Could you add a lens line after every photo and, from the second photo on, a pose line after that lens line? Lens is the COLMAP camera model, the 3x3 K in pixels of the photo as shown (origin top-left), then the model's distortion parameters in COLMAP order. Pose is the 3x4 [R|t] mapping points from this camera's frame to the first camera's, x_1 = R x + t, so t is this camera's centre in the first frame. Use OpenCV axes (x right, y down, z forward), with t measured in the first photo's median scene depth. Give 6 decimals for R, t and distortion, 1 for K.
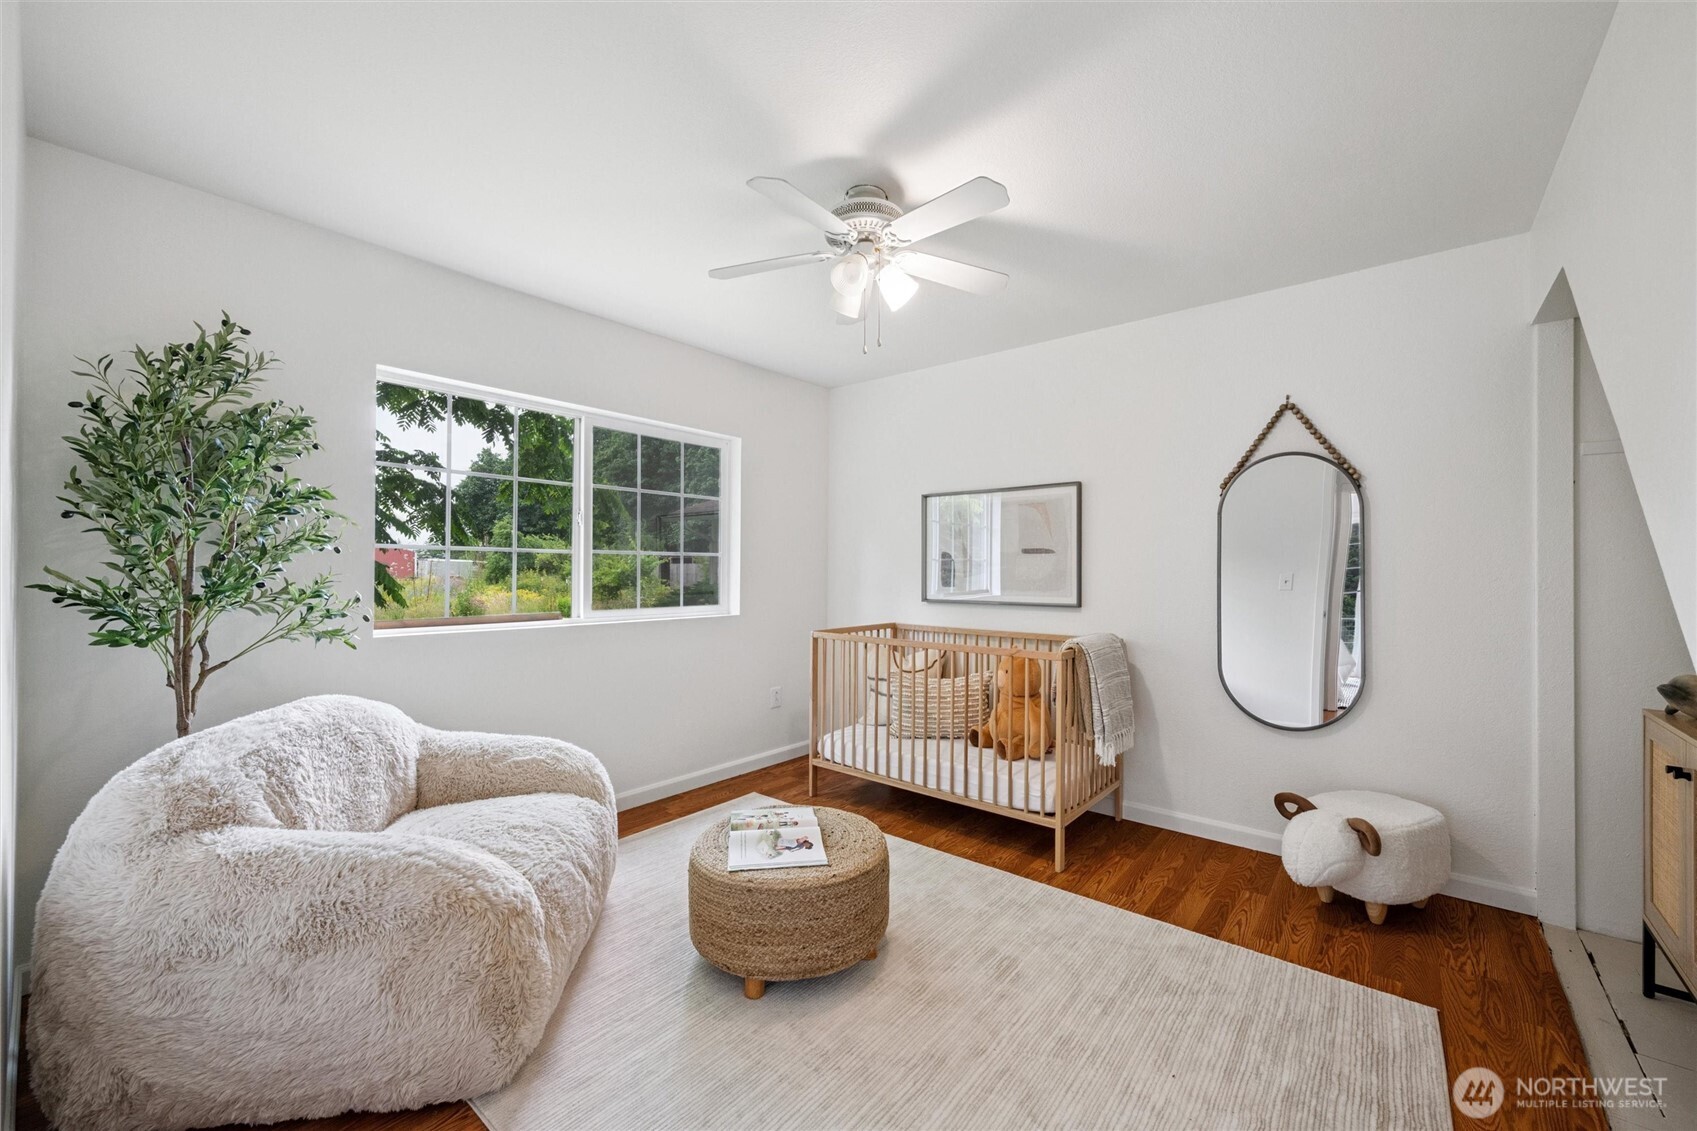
lens RADIAL K [[686.5, 0, 851.1], [0, 686.5, 571.6], [0, 0, 1]] dist [0.000453, 0.000586]
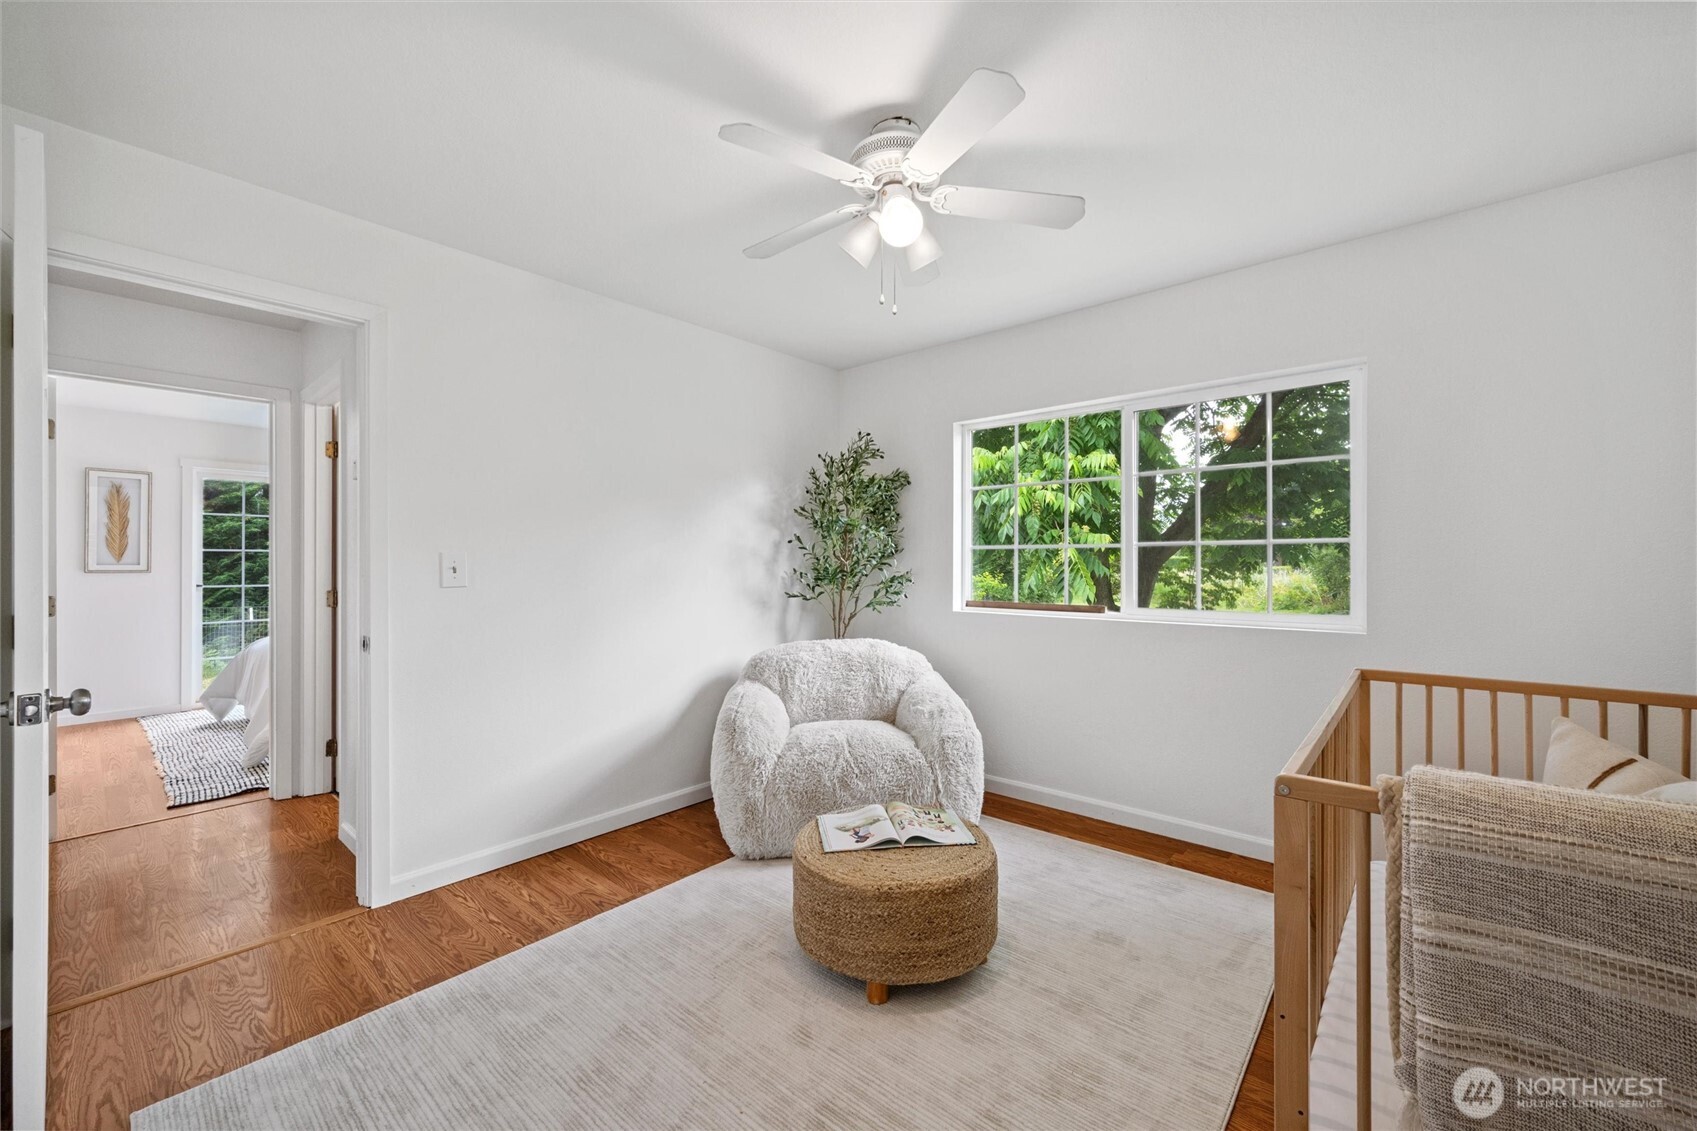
lens RADIAL K [[686.5, 0, 849.7], [0, 686.5, 561.9], [0, 0, 1]] dist [0.000453, 0.000586]
pose [[-0.059919, -0.009890, -0.998154, 0.608117], [-0.000644, 0.999951, -0.009869, 0.004673], [0.998203, 0.000051, -0.059923, 0.681384]]
